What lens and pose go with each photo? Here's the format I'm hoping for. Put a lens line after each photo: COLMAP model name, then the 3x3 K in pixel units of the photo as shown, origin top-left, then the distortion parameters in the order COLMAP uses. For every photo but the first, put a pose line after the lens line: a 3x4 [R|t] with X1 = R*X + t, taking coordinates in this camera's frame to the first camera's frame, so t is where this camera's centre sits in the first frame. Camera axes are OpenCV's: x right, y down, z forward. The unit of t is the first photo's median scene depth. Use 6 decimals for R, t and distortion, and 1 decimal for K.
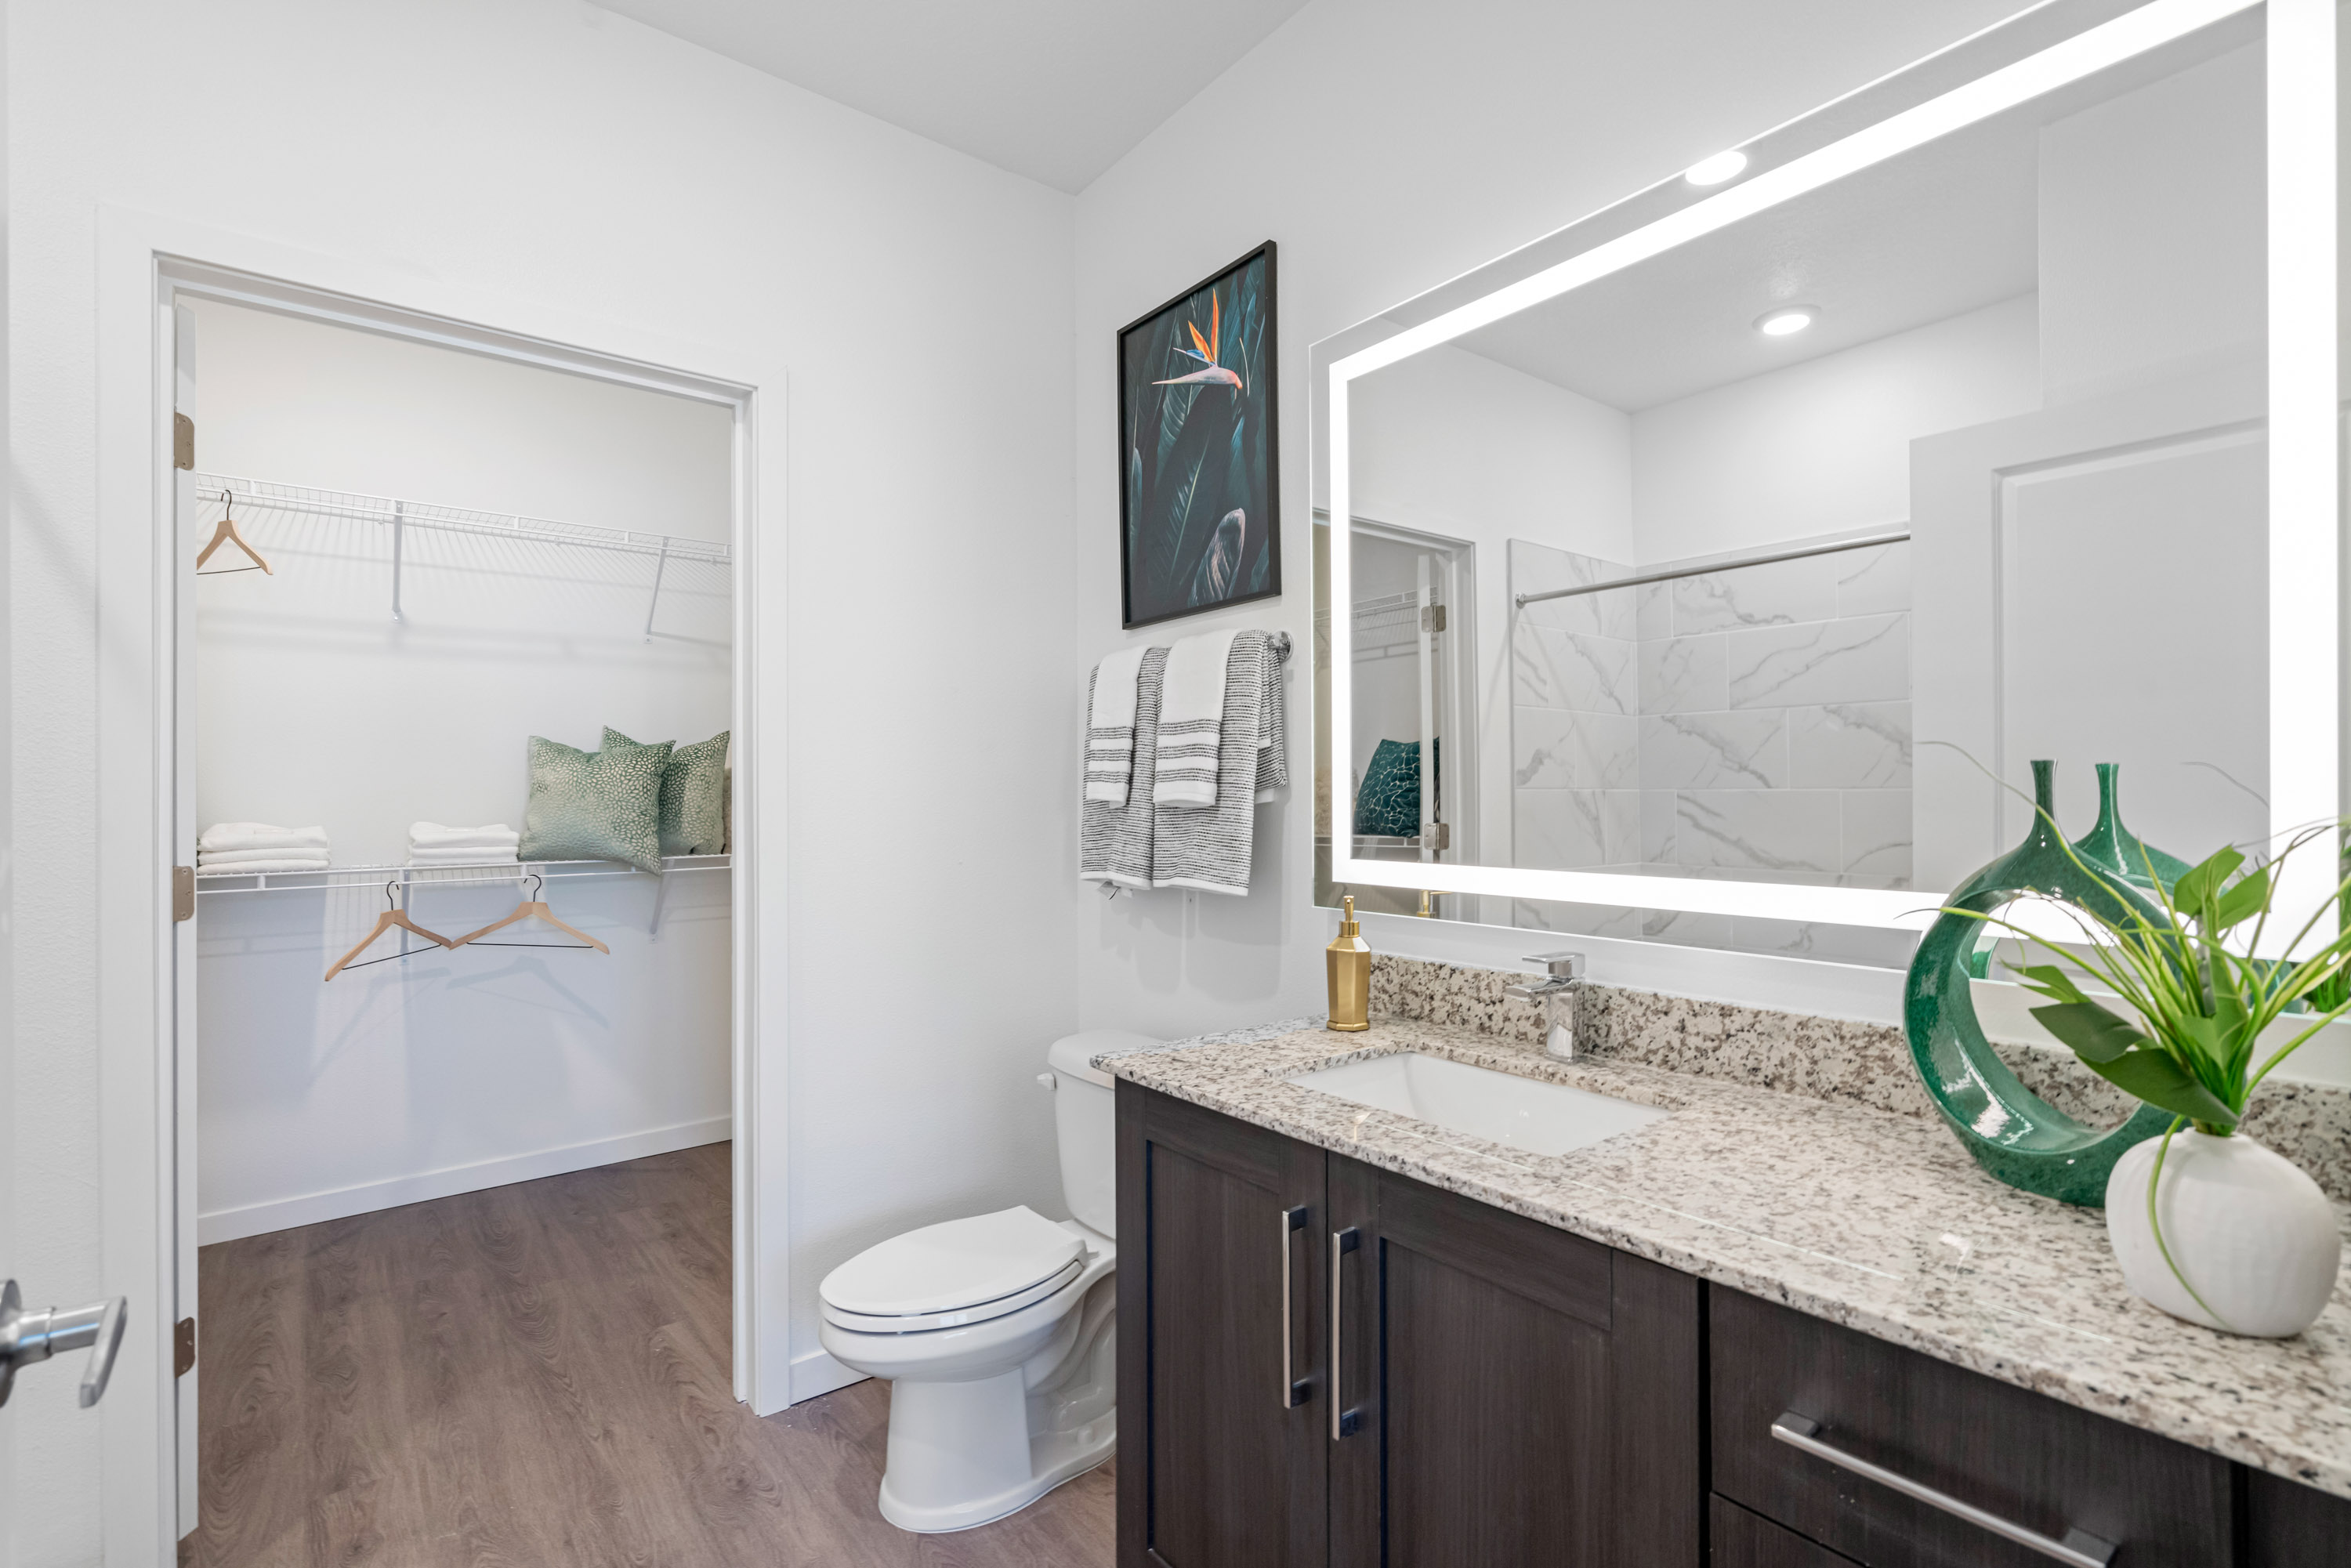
lens RADIAL K [[1076.6, 0, 1172.1], [0, 1076.6, 790.9], [0, 0, 1]] dist [-0.015500, 0.000205]
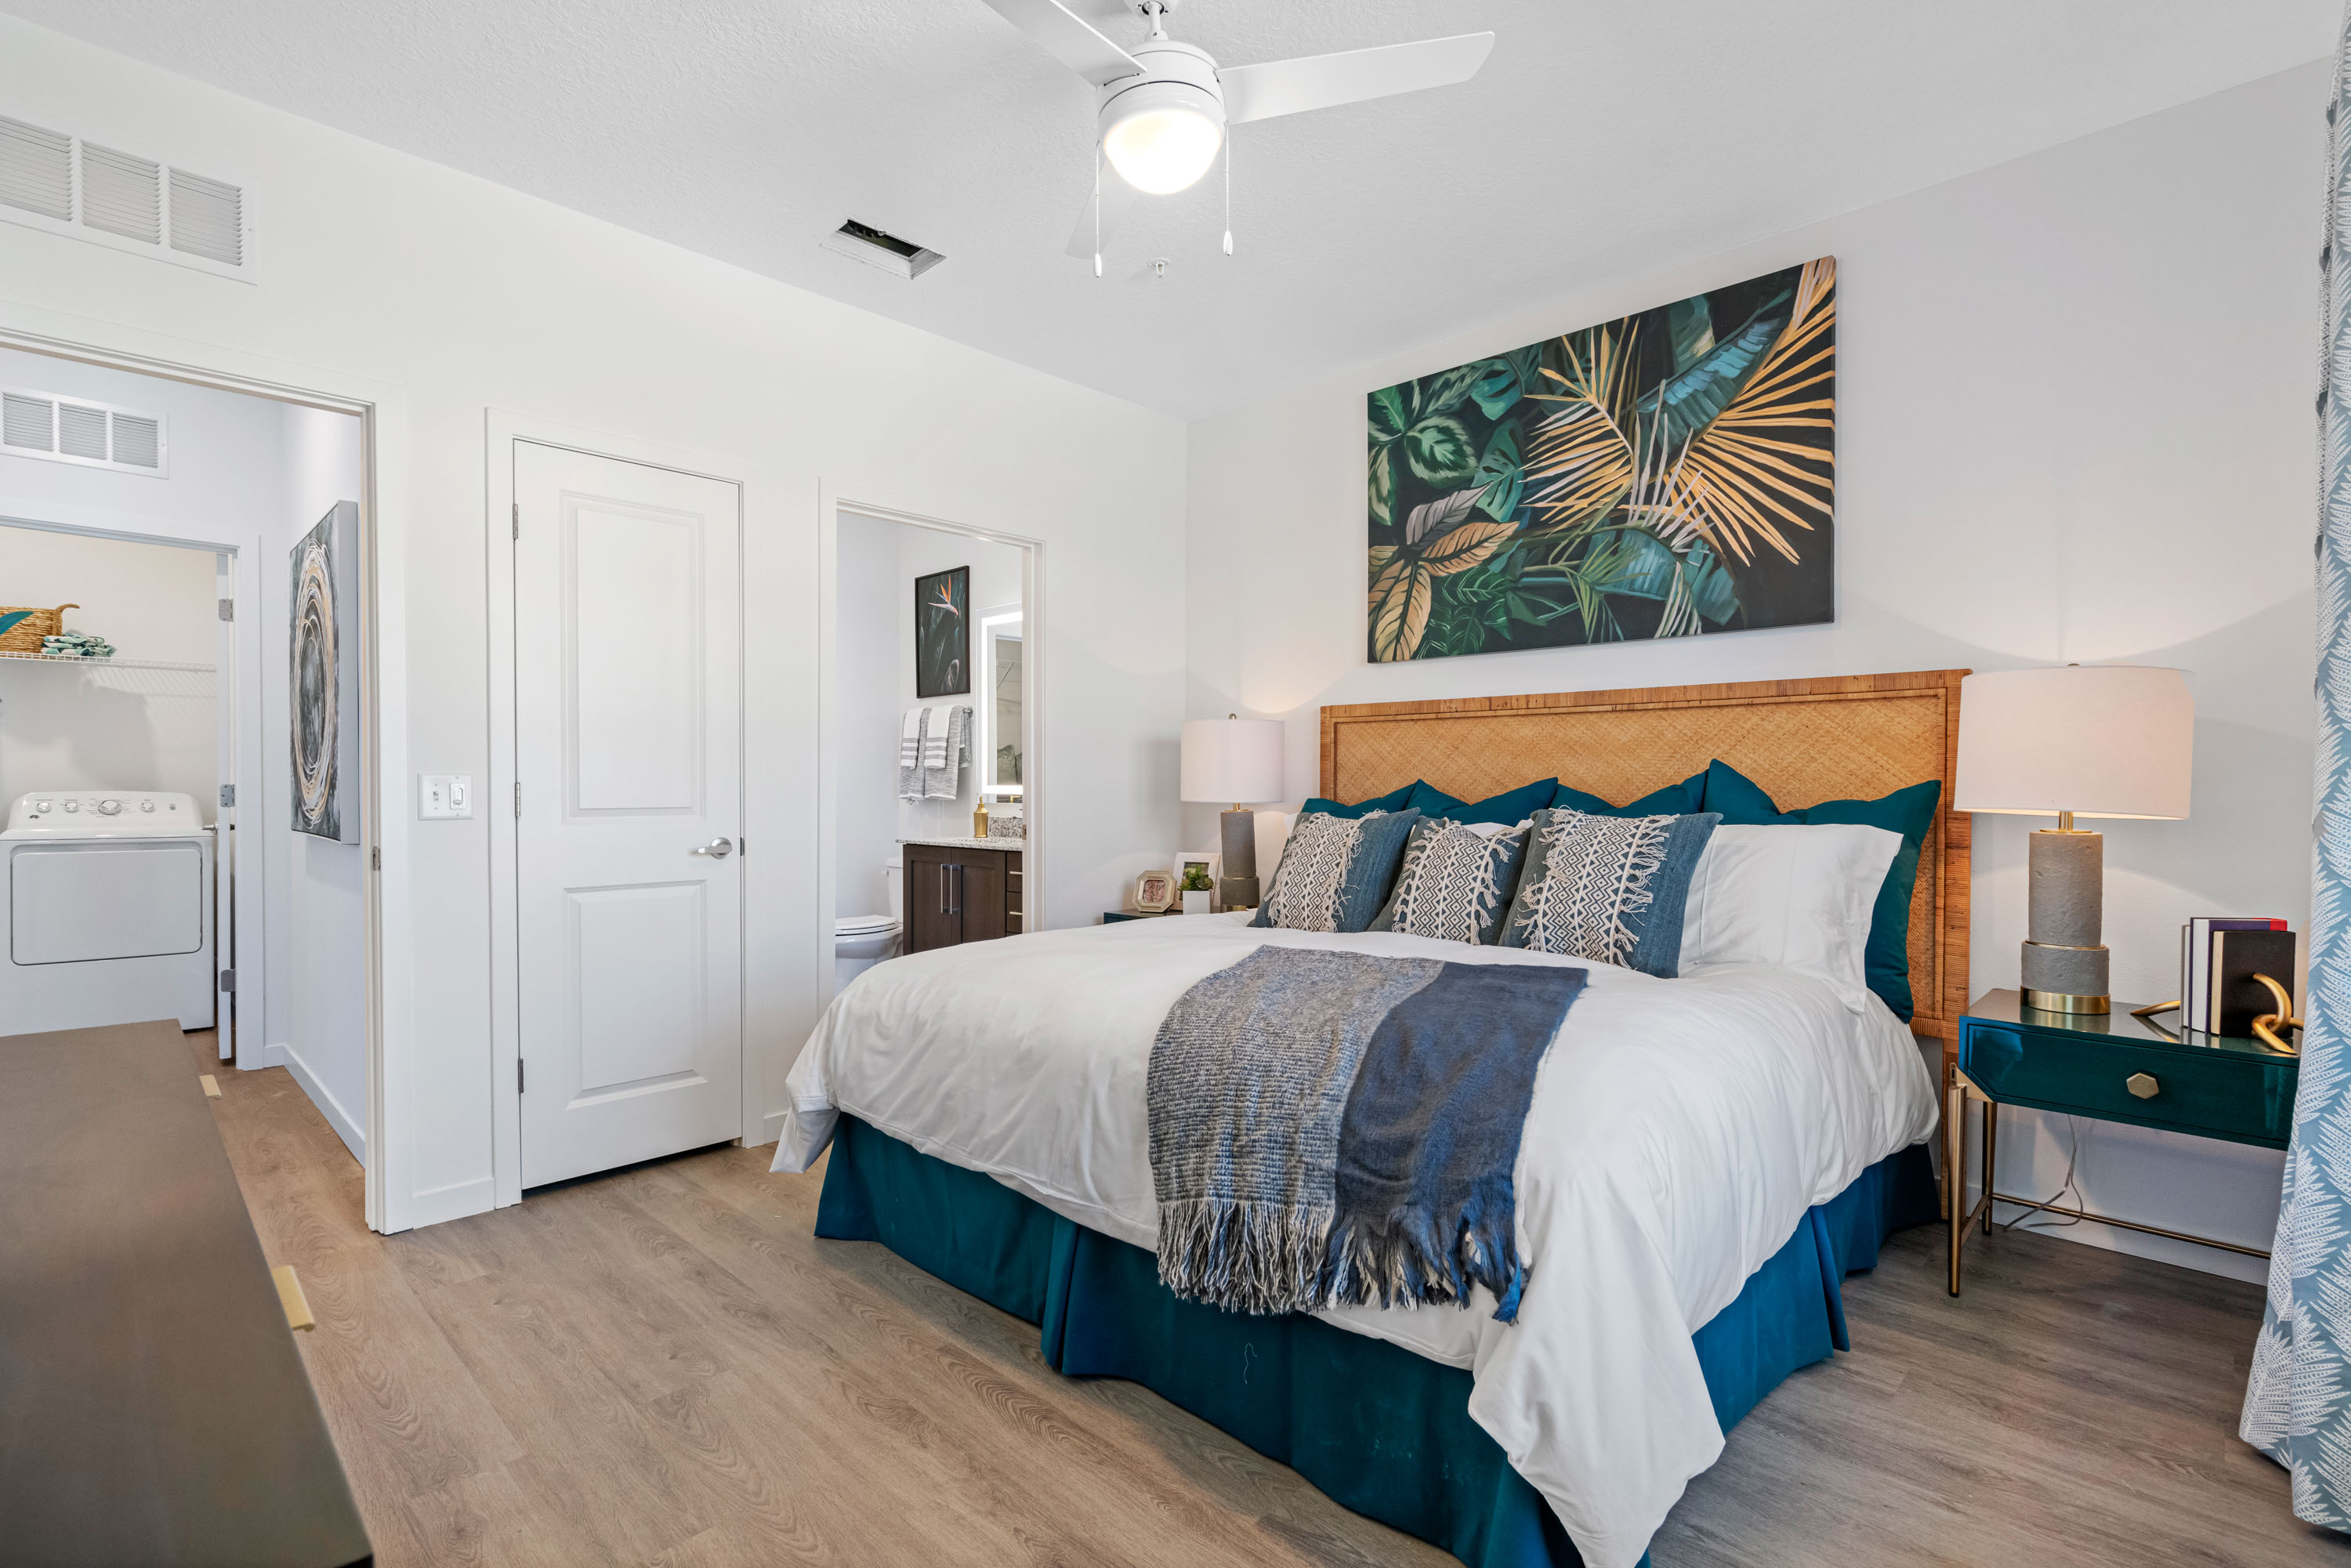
lens RADIAL K [[1076.6, 0, 1174.3], [0, 1076.6, 786.4], [0, 0, 1]] dist [-0.015500, 0.000205]
pose [[0.991252, 0.005104, 0.131883, 0.247735], [-0.007267, 0.999847, 0.015930, 0.012357], [-0.131782, -0.016749, 0.991137, -1.760314]]
